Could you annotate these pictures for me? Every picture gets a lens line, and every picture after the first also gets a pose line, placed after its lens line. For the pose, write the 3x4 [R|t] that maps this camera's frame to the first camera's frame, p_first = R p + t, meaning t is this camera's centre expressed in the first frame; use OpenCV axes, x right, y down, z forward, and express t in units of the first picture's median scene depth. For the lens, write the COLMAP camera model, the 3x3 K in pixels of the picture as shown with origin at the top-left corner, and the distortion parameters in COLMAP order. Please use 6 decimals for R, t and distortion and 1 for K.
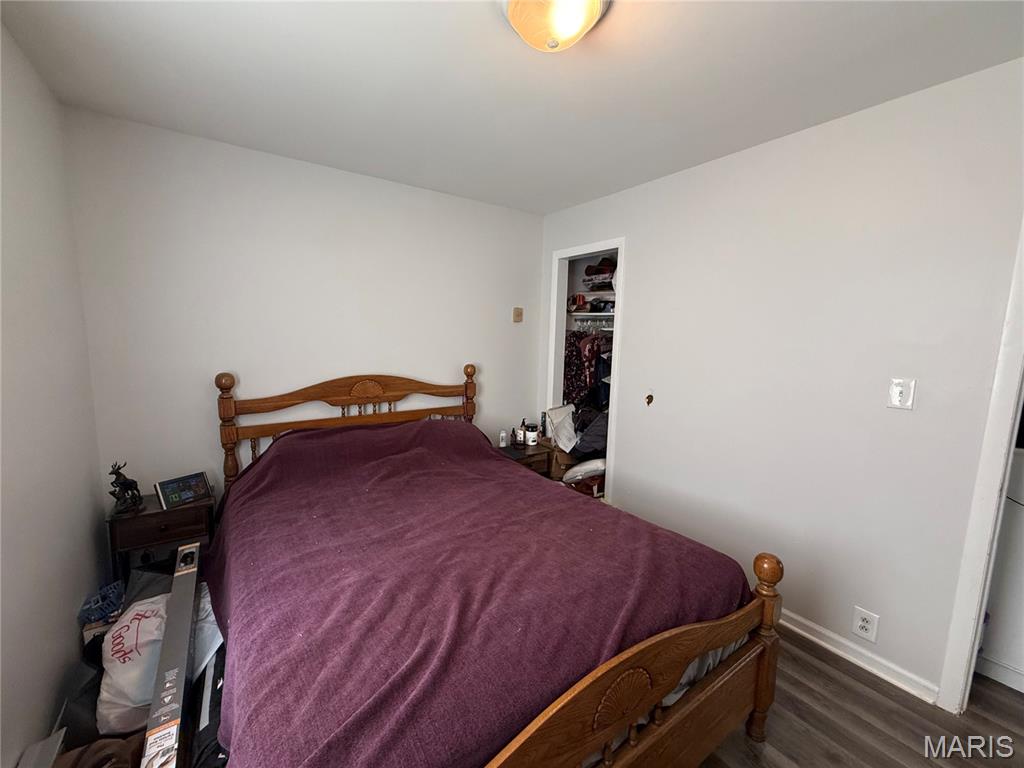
lens RADIAL K [[411.1, 0, 509.8], [0, 411.1, 390.2], [0, 0, 1]] dist [-0.003436, 0.001551]
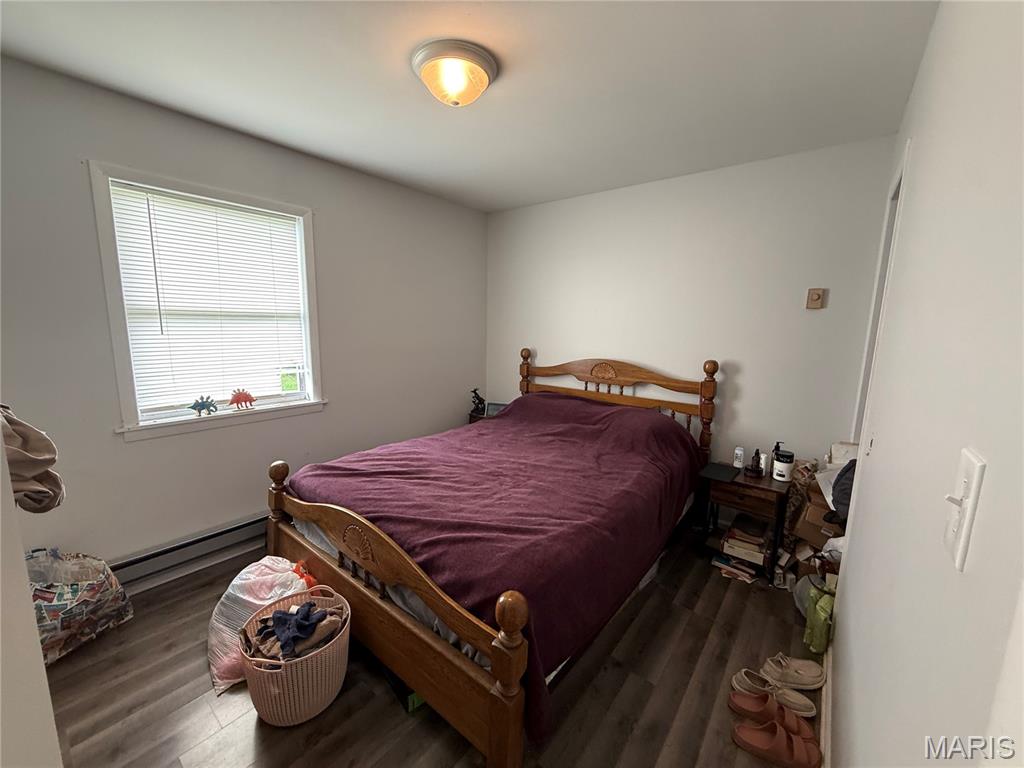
lens RADIAL K [[411.1, 0, 506.5], [0, 411.1, 400.1], [0, 0, 1]] dist [-0.003436, 0.001551]
pose [[0.267674, 0.175252, -0.947437, 0.822373], [-0.136808, 0.980269, 0.142673, -0.060099], [0.953747, 0.091428, 0.286368, 0.435914]]
